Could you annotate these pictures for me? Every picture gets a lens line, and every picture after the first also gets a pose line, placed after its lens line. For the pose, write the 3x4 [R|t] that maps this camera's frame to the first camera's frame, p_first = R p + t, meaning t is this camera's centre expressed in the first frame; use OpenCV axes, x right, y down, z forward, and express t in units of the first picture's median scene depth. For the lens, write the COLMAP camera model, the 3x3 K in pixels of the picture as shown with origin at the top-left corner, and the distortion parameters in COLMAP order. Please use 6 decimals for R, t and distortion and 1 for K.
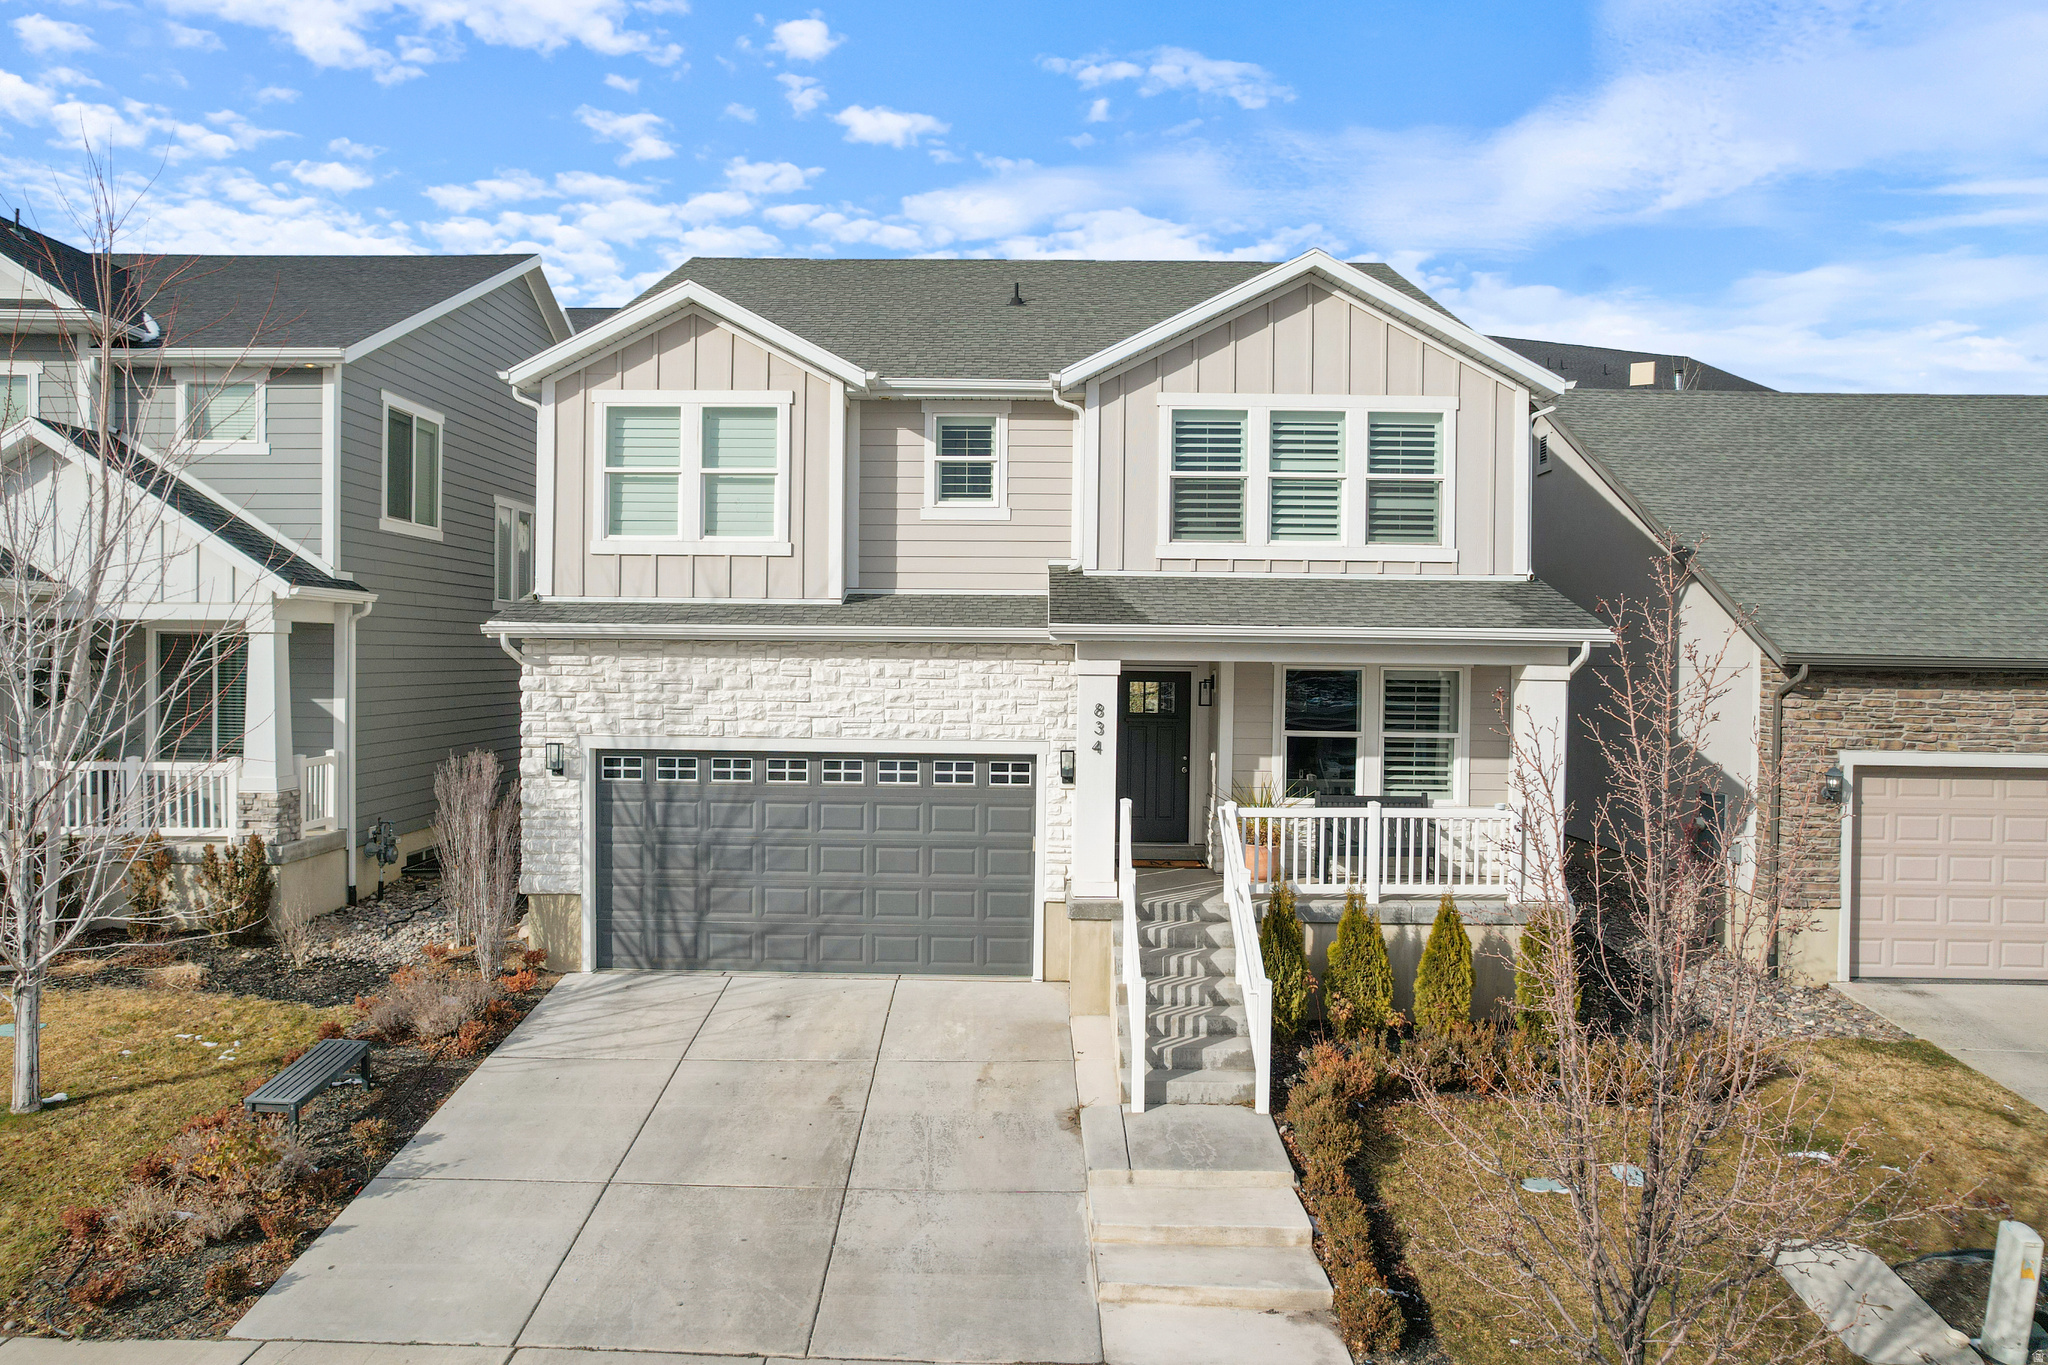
lens RADIAL K [[1306.2, 0, 1024.6], [0, 1306.2, 669.1], [0, 0, 1]] dist [-0.067131, 0.059262]
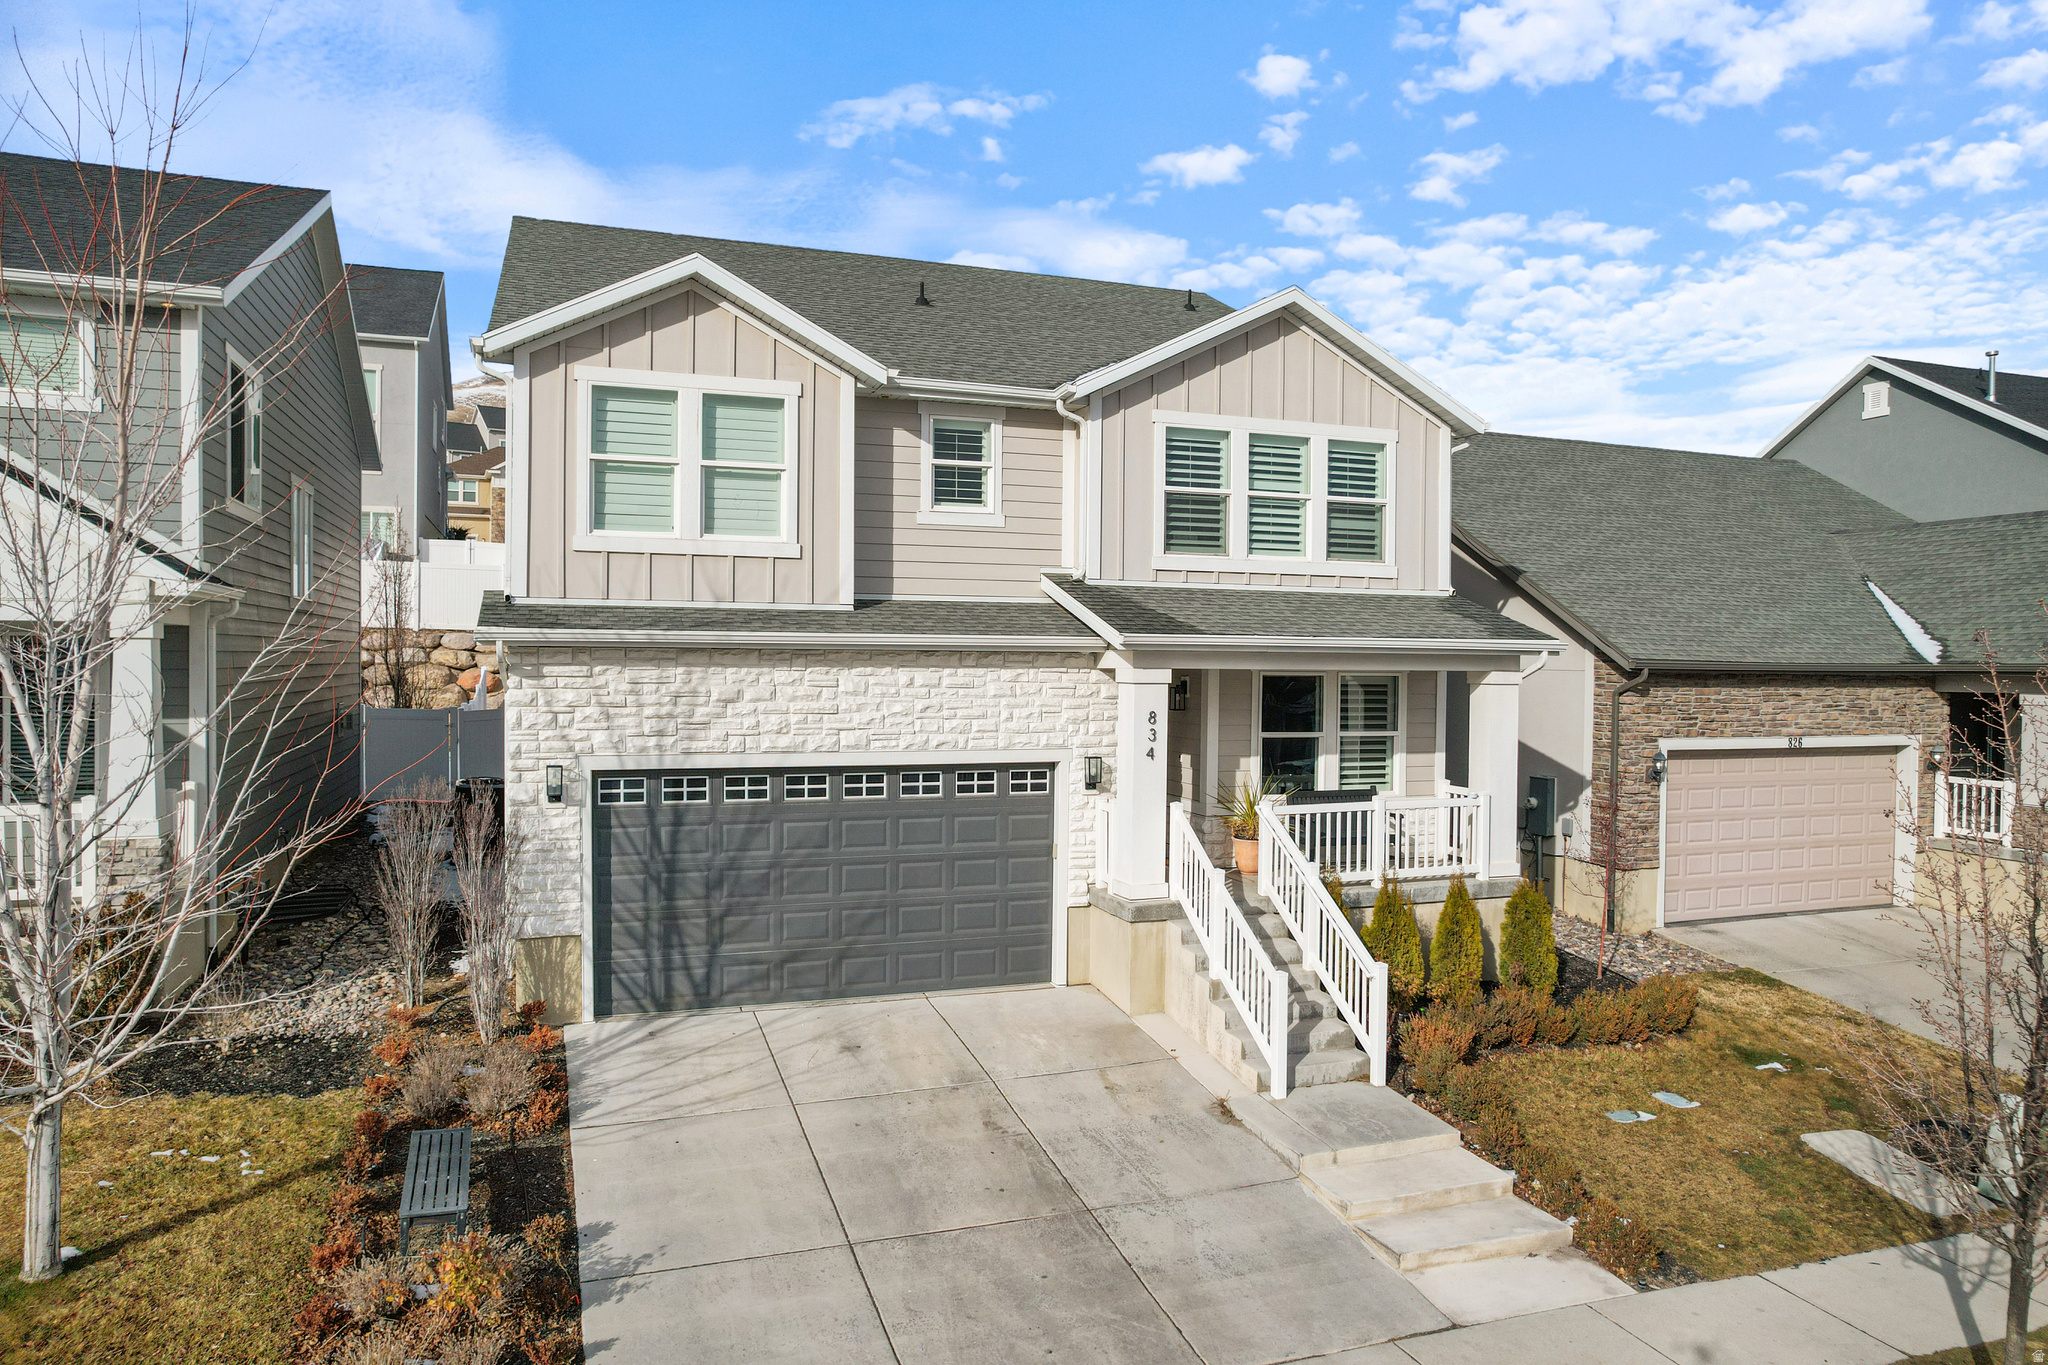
lens RADIAL K [[1306.2, 0, 1024.6], [0, 1306.2, 669.1], [0, 0, 1]] dist [-0.067131, 0.059262]
pose [[0.936734, -0.005480, 0.350000, -0.359225], [0.004018, 0.999980, 0.004904, -0.010991], [-0.350019, -0.003187, 0.936737, 0.063644]]
